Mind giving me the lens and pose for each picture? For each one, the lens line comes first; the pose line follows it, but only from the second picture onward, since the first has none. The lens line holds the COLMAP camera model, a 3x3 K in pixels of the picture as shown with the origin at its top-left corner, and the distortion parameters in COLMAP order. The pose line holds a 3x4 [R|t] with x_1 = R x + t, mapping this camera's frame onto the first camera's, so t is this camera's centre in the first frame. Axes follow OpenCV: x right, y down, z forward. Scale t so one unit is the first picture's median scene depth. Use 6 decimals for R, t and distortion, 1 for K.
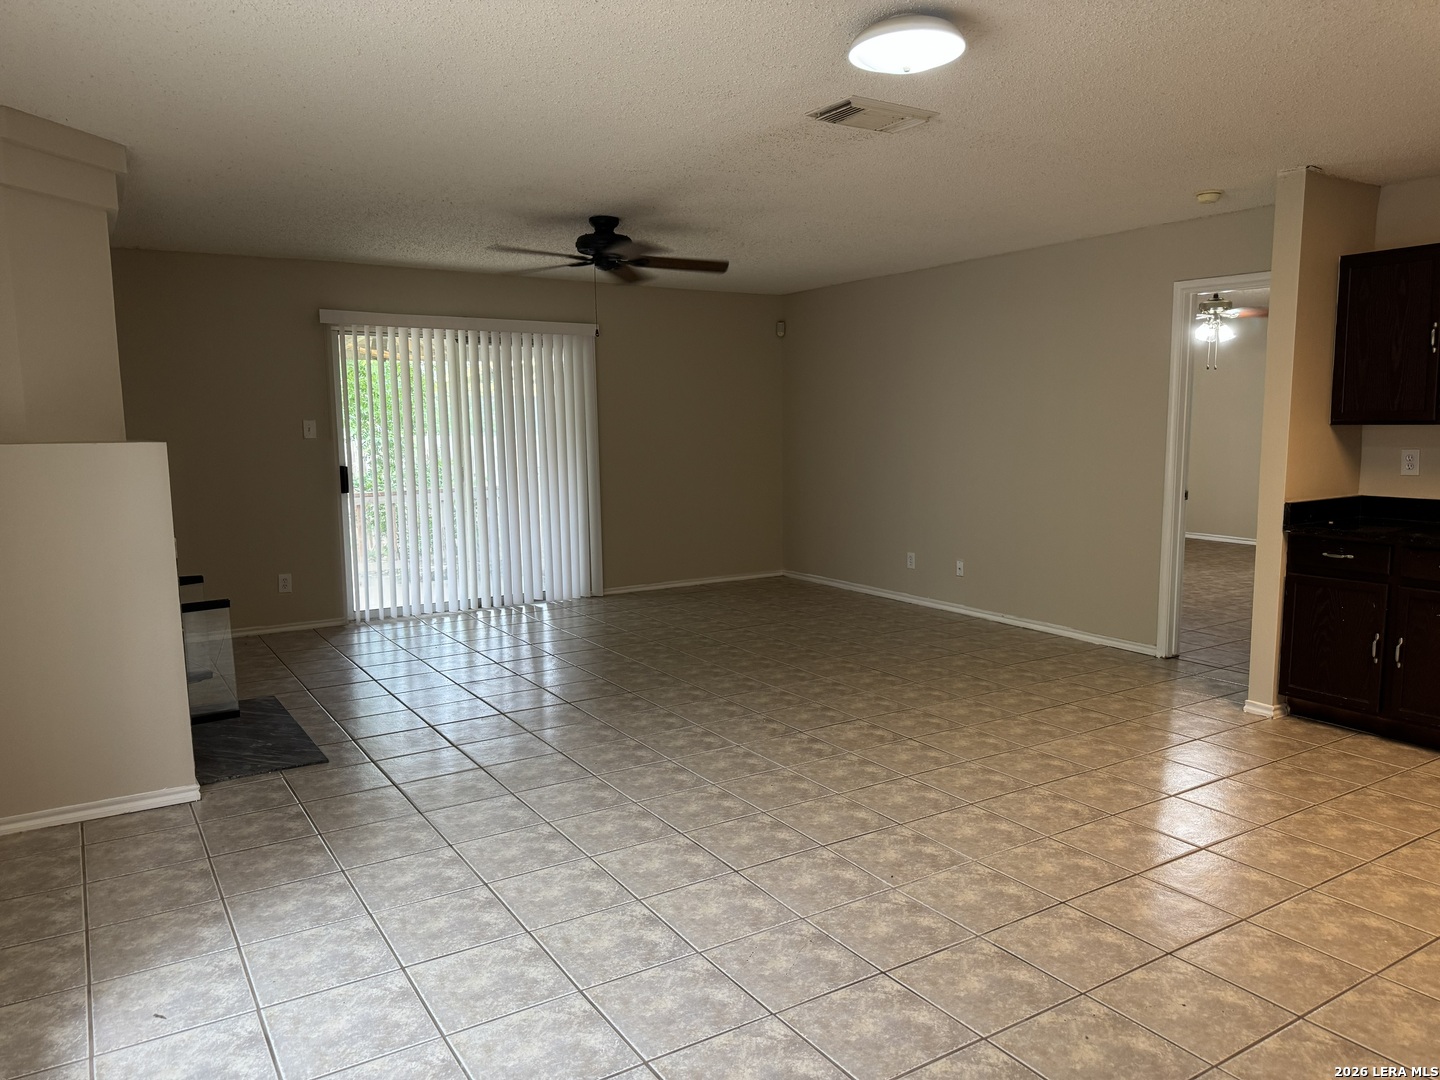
lens RADIAL K [[1014.3, 0, 718.9], [0, 1014.3, 543.0], [0, 0, 1]] dist [0.048460, -0.040265]
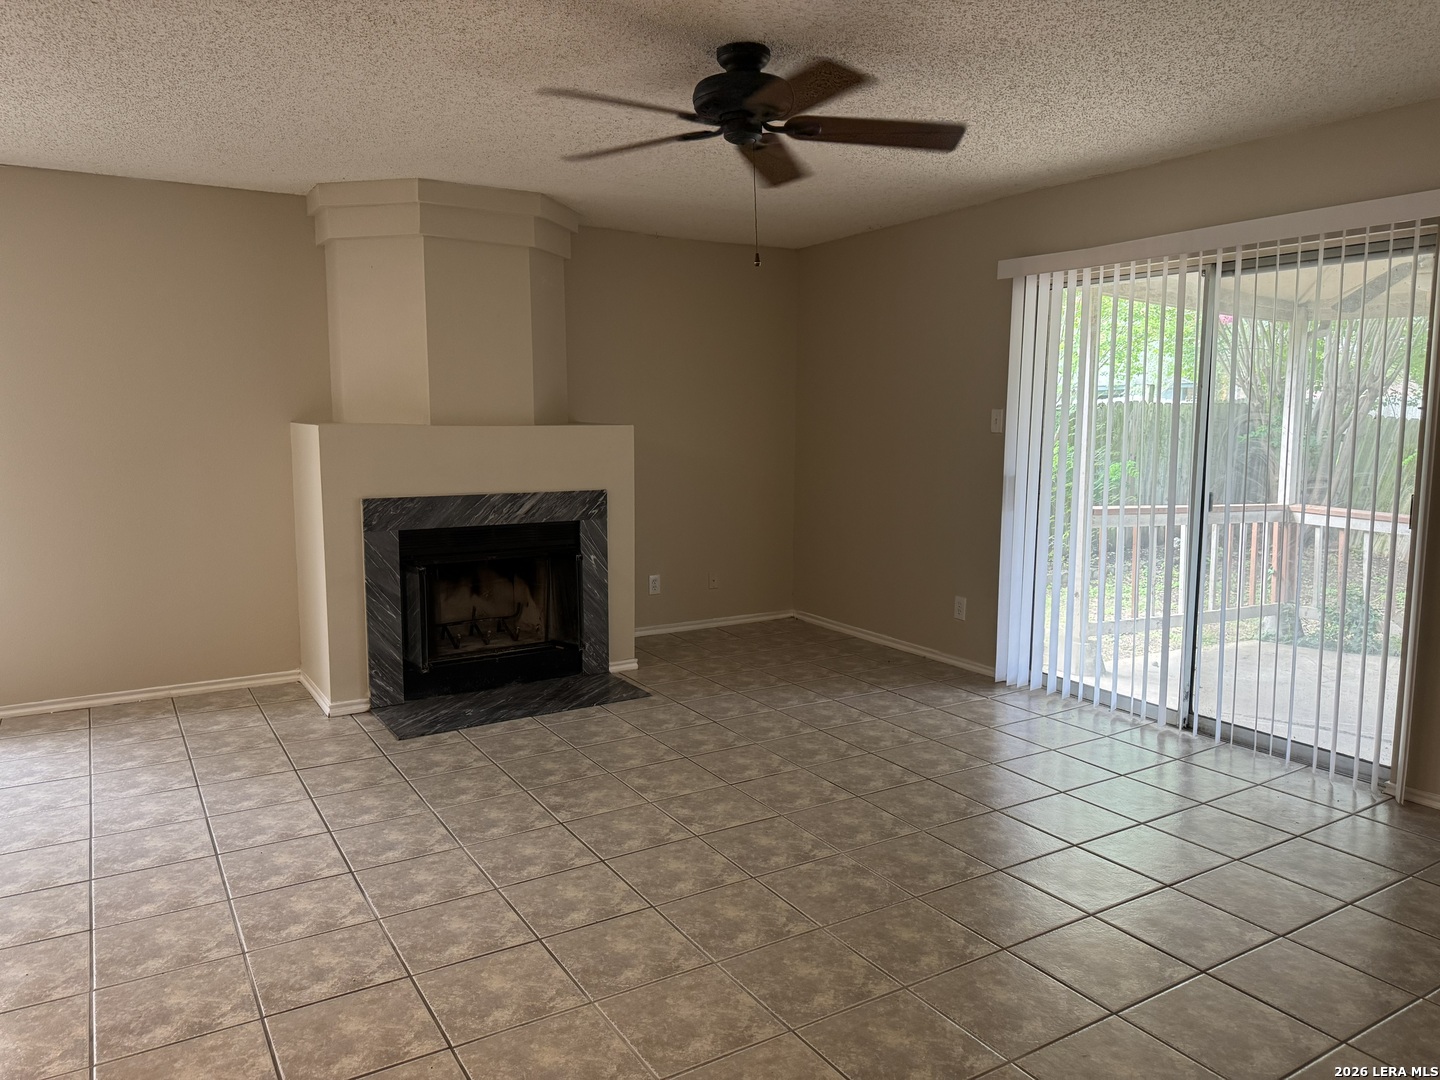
lens RADIAL K [[1014.3, 0, 719.6], [0, 1014.3, 534.2], [0, 0, 1]] dist [0.048460, -0.040265]
pose [[-0.022444, 0.134203, -0.990700, 0.569683], [-0.118493, 0.983607, 0.135926, -0.159718], [0.992701, 0.120442, -0.006174, 1.215078]]
